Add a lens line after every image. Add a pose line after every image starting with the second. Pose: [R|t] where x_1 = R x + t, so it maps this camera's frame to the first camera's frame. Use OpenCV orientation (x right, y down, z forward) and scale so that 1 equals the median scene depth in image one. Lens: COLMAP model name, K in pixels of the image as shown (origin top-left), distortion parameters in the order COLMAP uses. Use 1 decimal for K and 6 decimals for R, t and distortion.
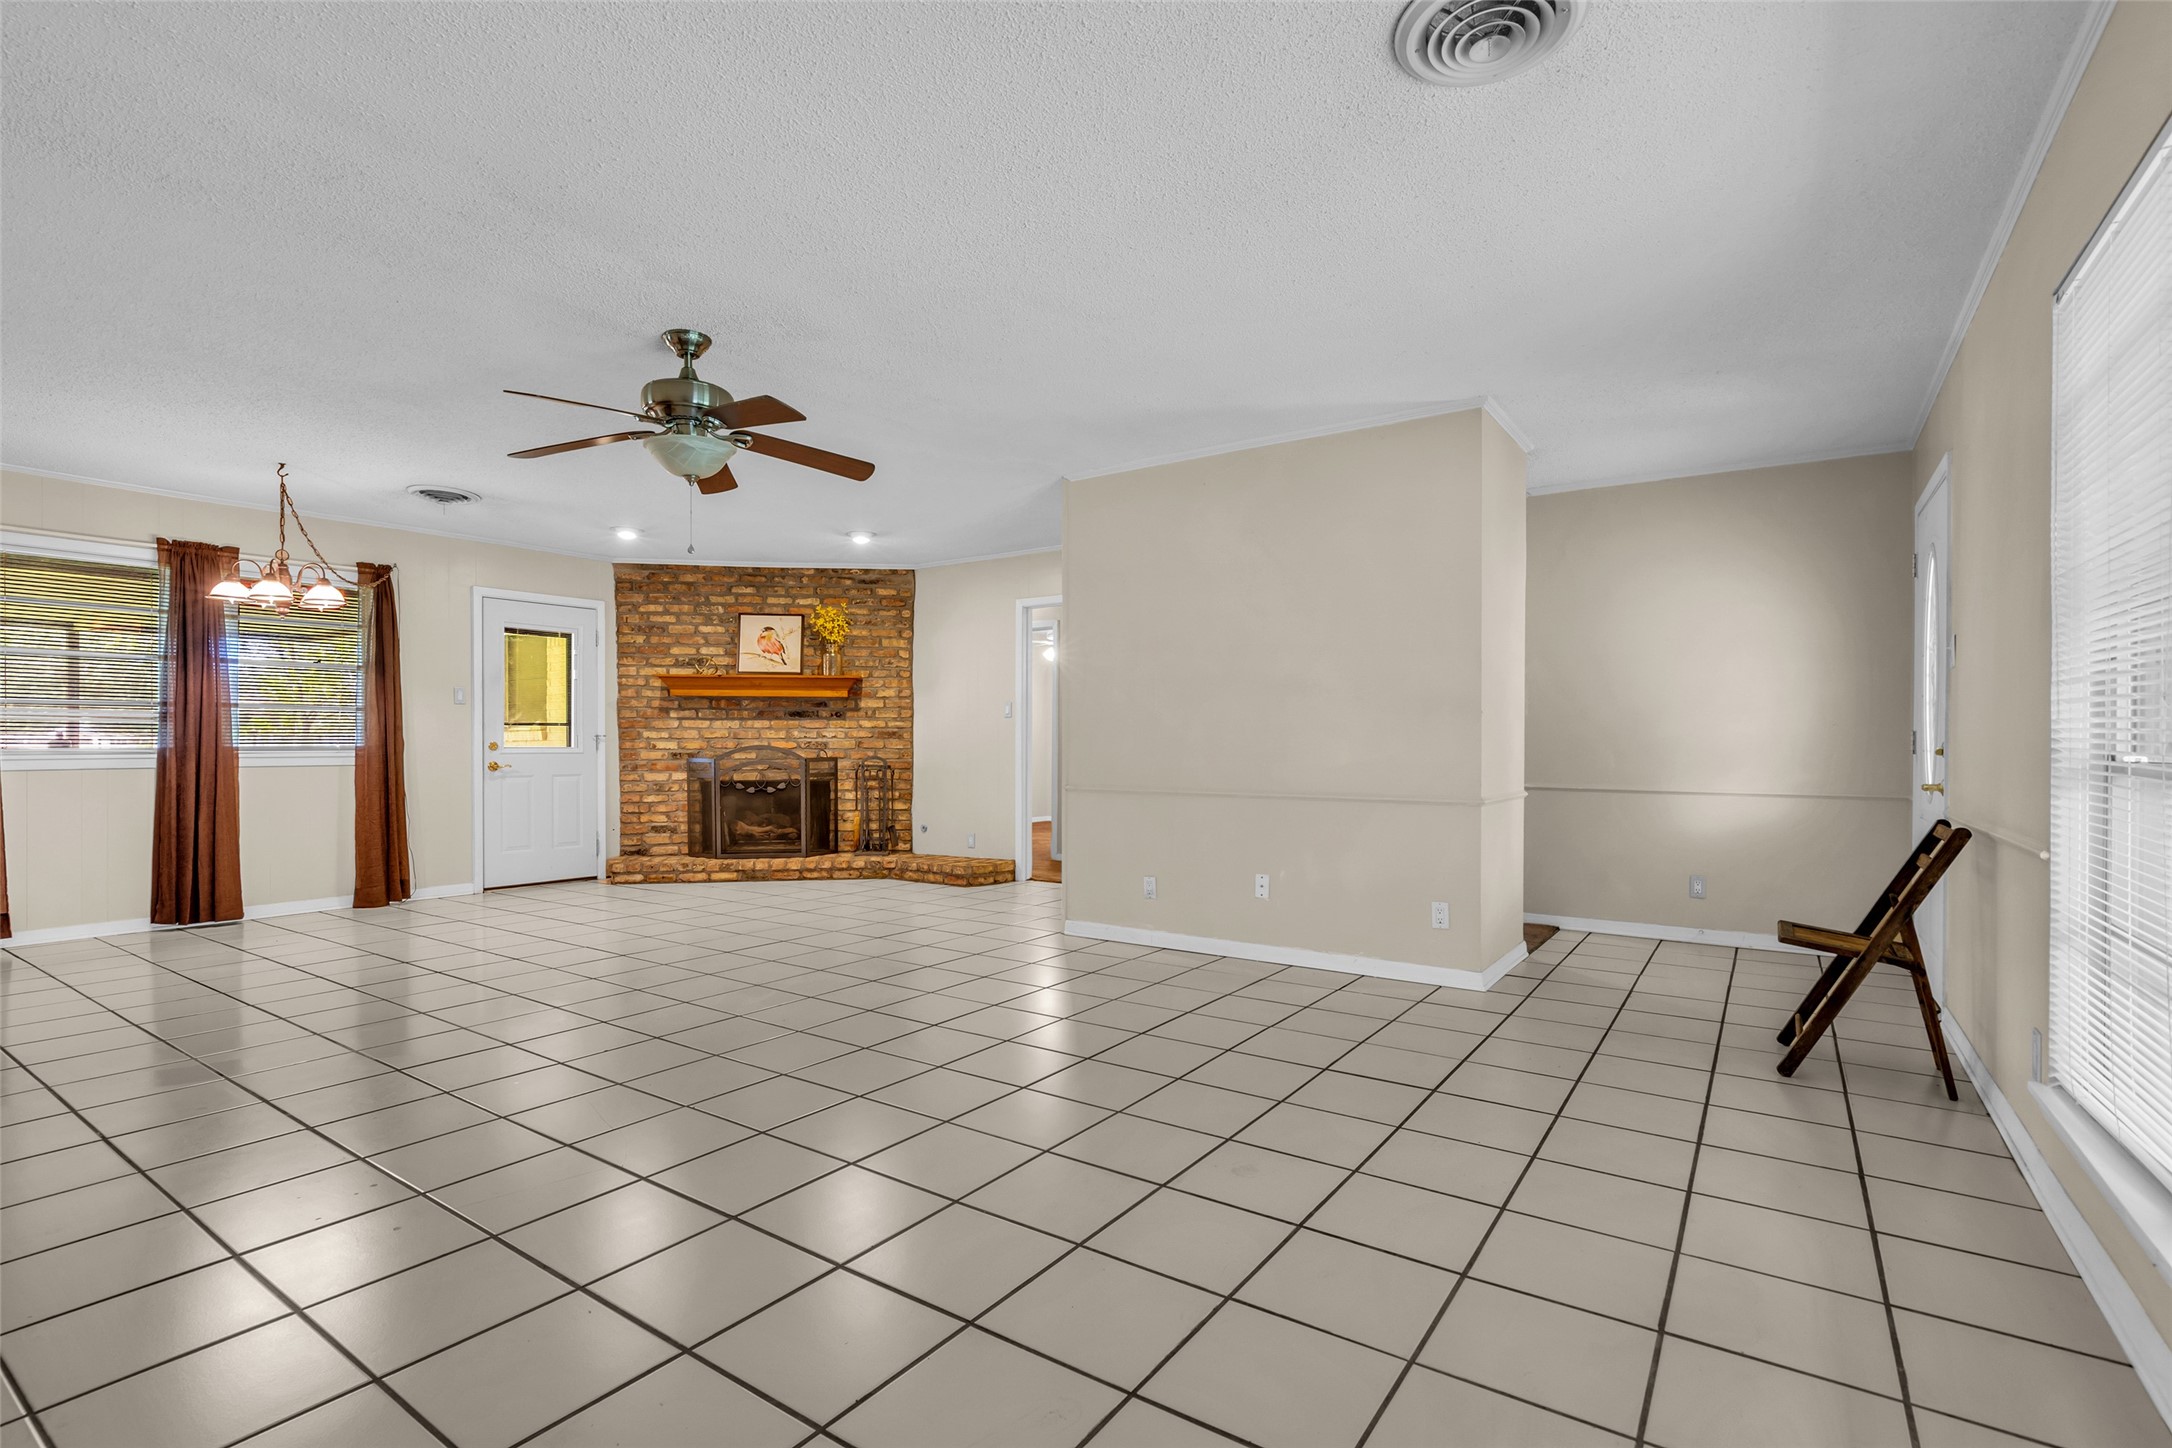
lens RADIAL K [[1002.6, 0, 1082.4], [0, 1002.6, 749.0], [0, 0, 1]] dist [-0.020951, 0.005934]
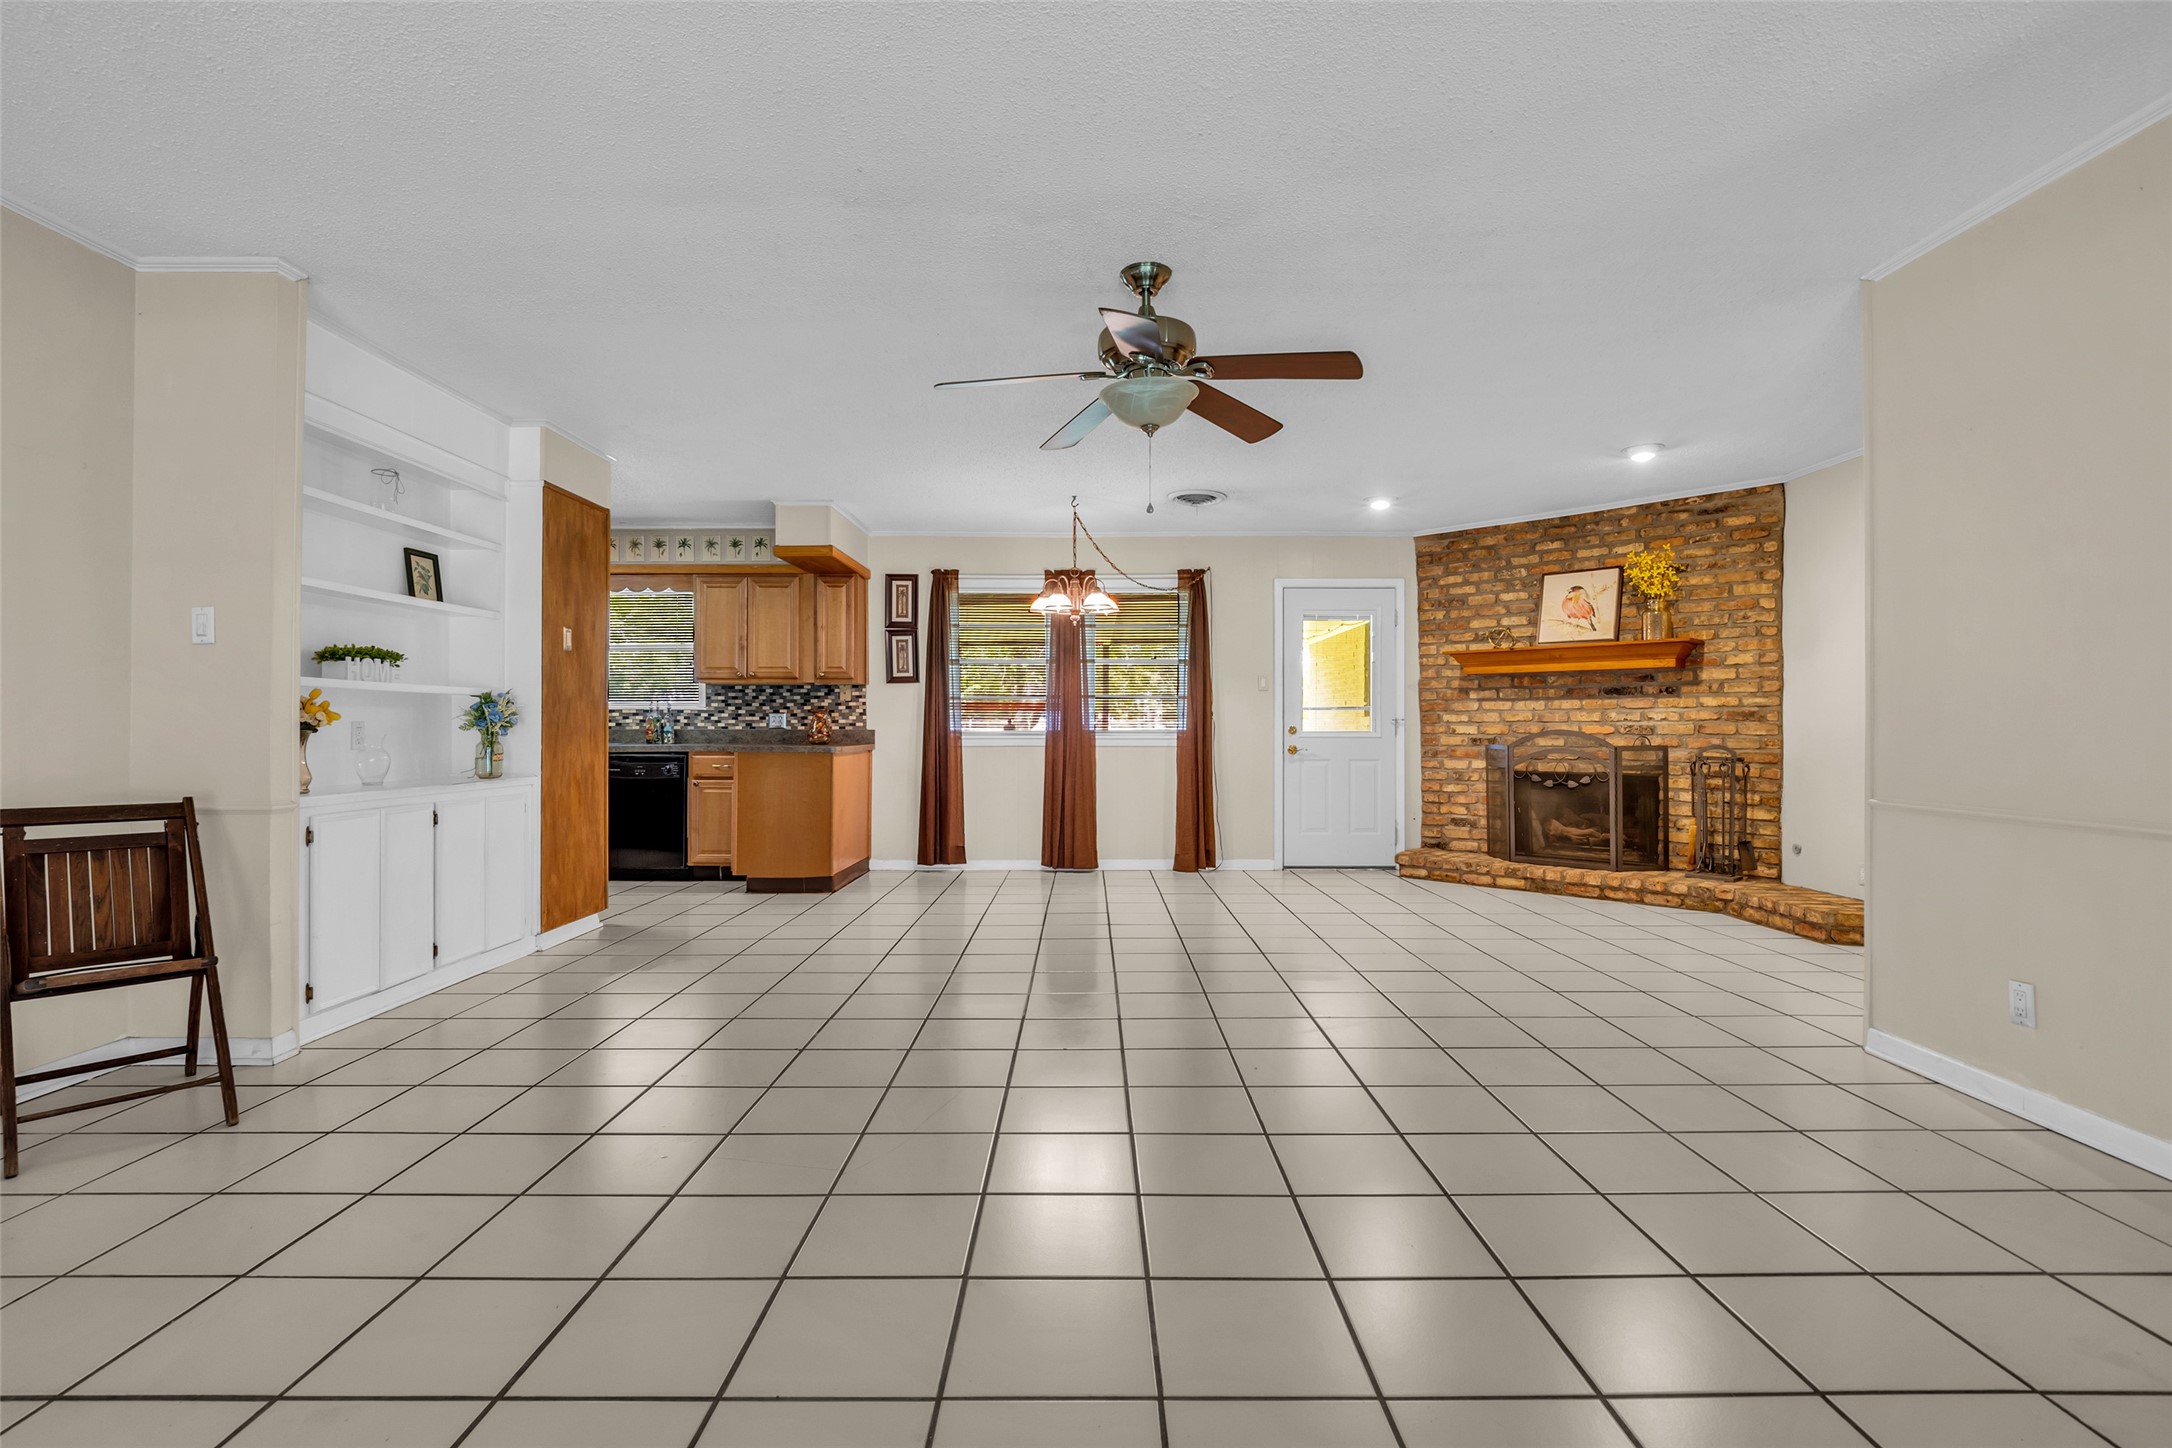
lens RADIAL K [[1002.6, 0, 1089.1], [0, 1002.6, 724.3], [0, 0, 1]] dist [-0.020951, 0.005934]
pose [[0.563886, -0.001873, -0.825851, 0.140305], [-0.004779, 0.999973, -0.005532, -0.001901], [0.825839, 0.007066, 0.563862, 0.206239]]
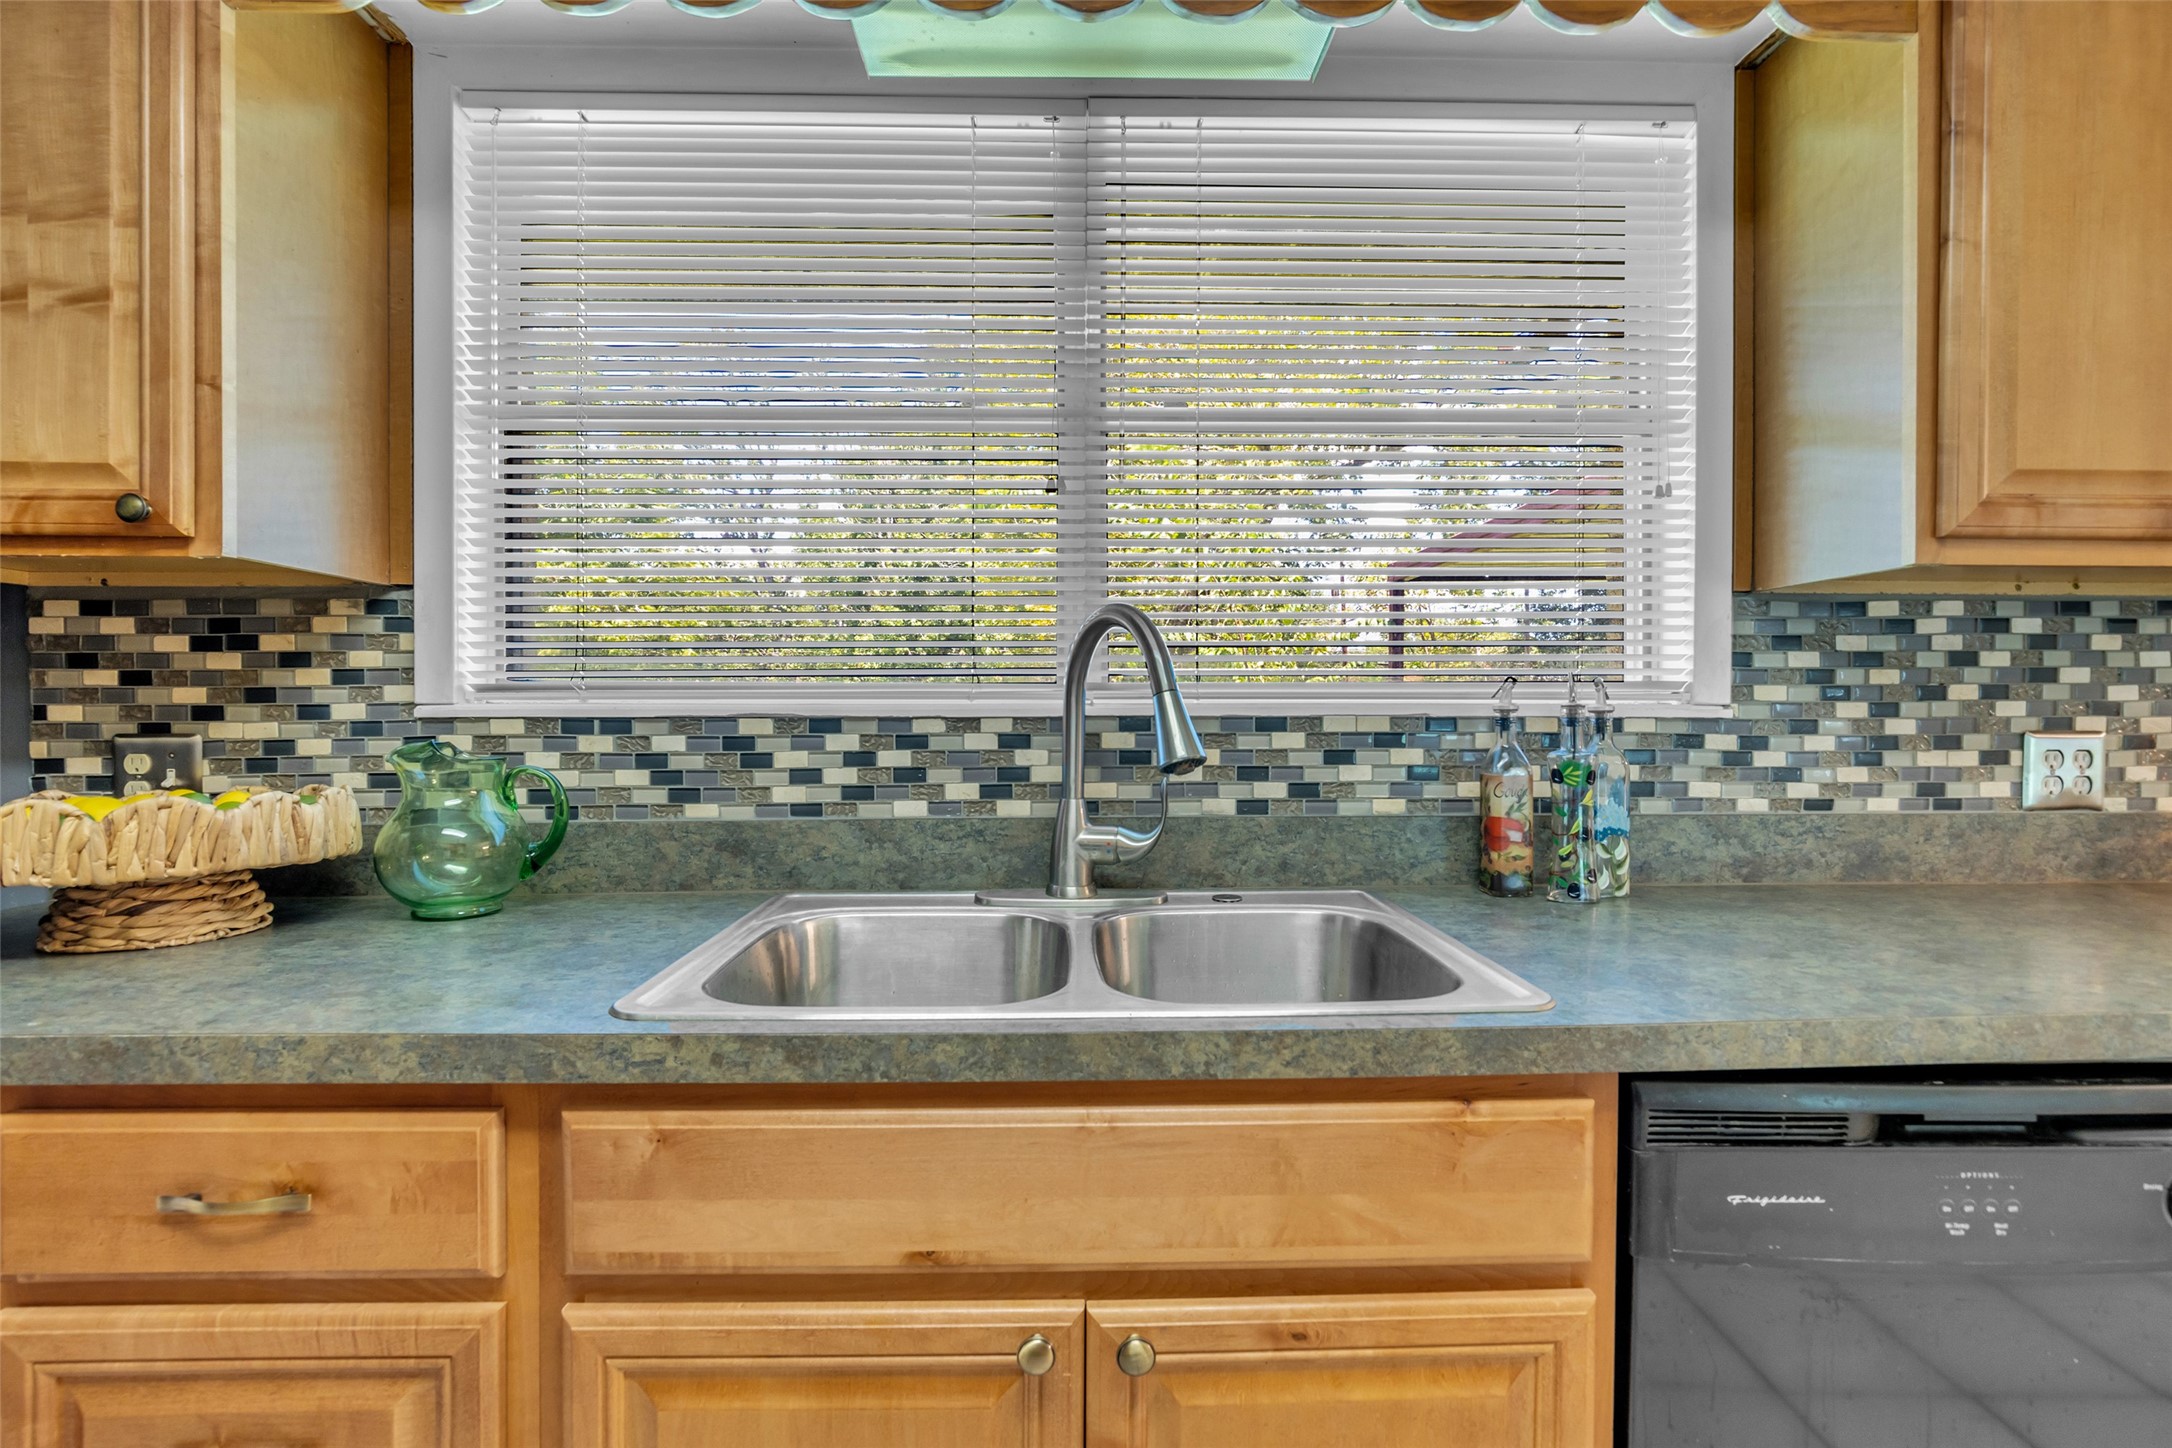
lens RADIAL K [[1002.6, 0, 1076.2], [0, 1002.6, 713.5], [0, 0, 1]] dist [-0.020951, 0.005934]
pose [[0.585750, 0.006454, -0.810466, -0.759308], [-0.004312, 0.999979, 0.004847, -0.020157], [0.810480, 0.000656, 0.585765, 0.226035]]
